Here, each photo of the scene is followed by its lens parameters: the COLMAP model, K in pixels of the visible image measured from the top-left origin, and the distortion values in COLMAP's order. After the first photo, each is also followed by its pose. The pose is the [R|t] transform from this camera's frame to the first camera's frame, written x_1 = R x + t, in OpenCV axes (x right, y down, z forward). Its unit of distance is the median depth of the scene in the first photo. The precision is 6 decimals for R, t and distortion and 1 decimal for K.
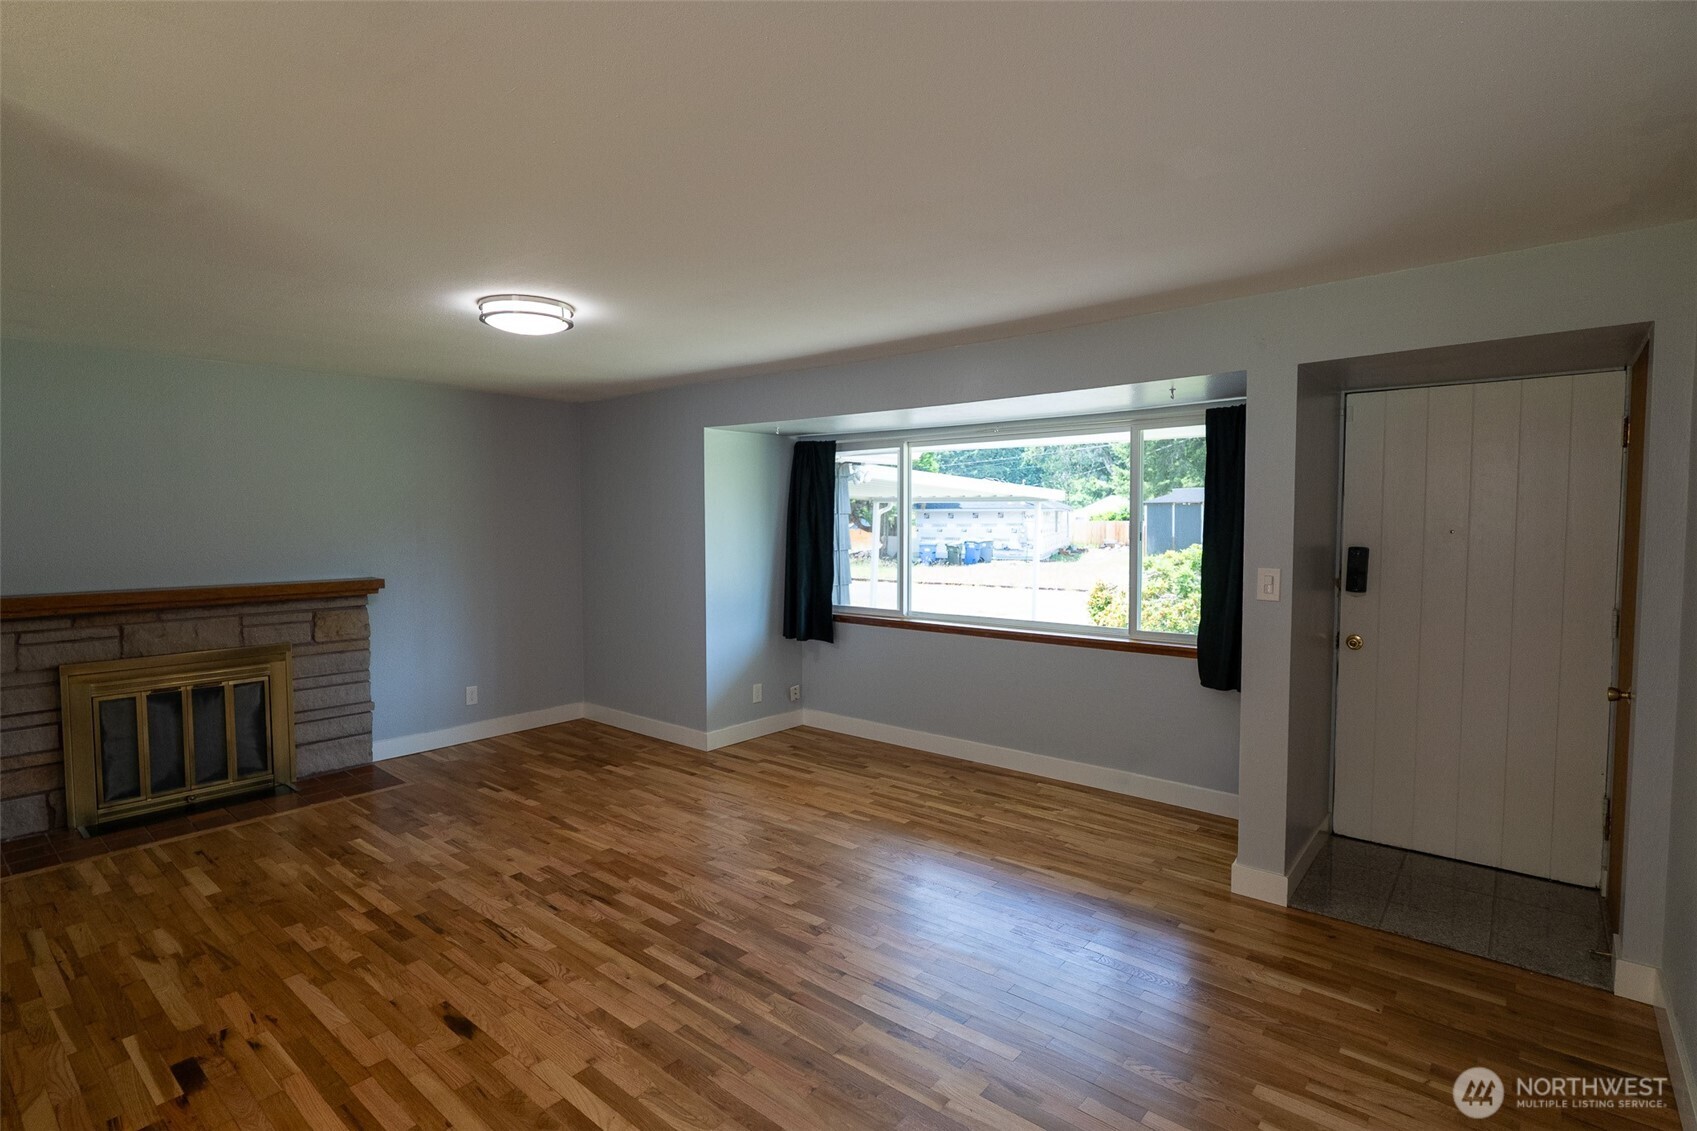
lens RADIAL K [[838.3, 0, 839.2], [0, 838.3, 570.3], [0, 0, 1]] dist [-0.006005, 0.000767]
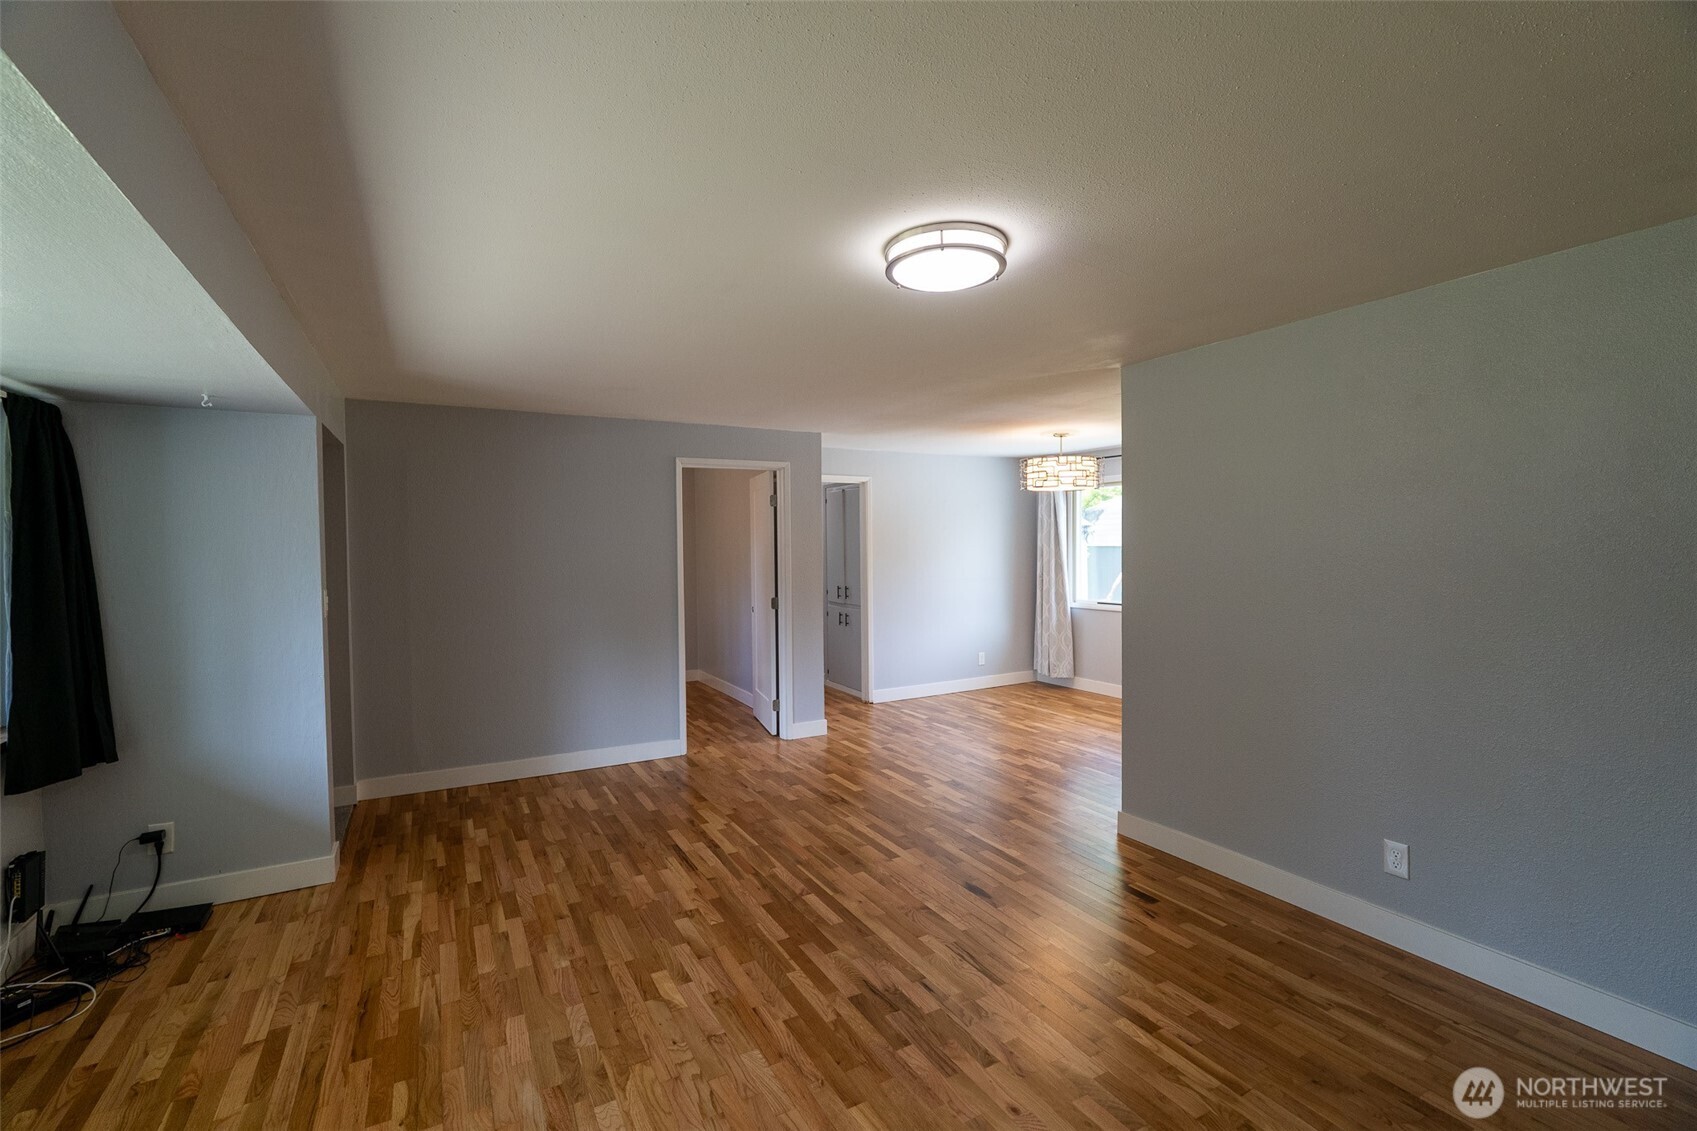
lens RADIAL K [[744.4, 0, 841.7], [0, 744.4, 563.5], [0, 0, 1]] dist [-0.008438, 0.000608]
pose [[-0.933203, 0.001907, 0.359344, -0.414645], [0.033991, 0.995971, 0.082987, -0.075707], [-0.357738, 0.089658, -0.929508, 1.322304]]
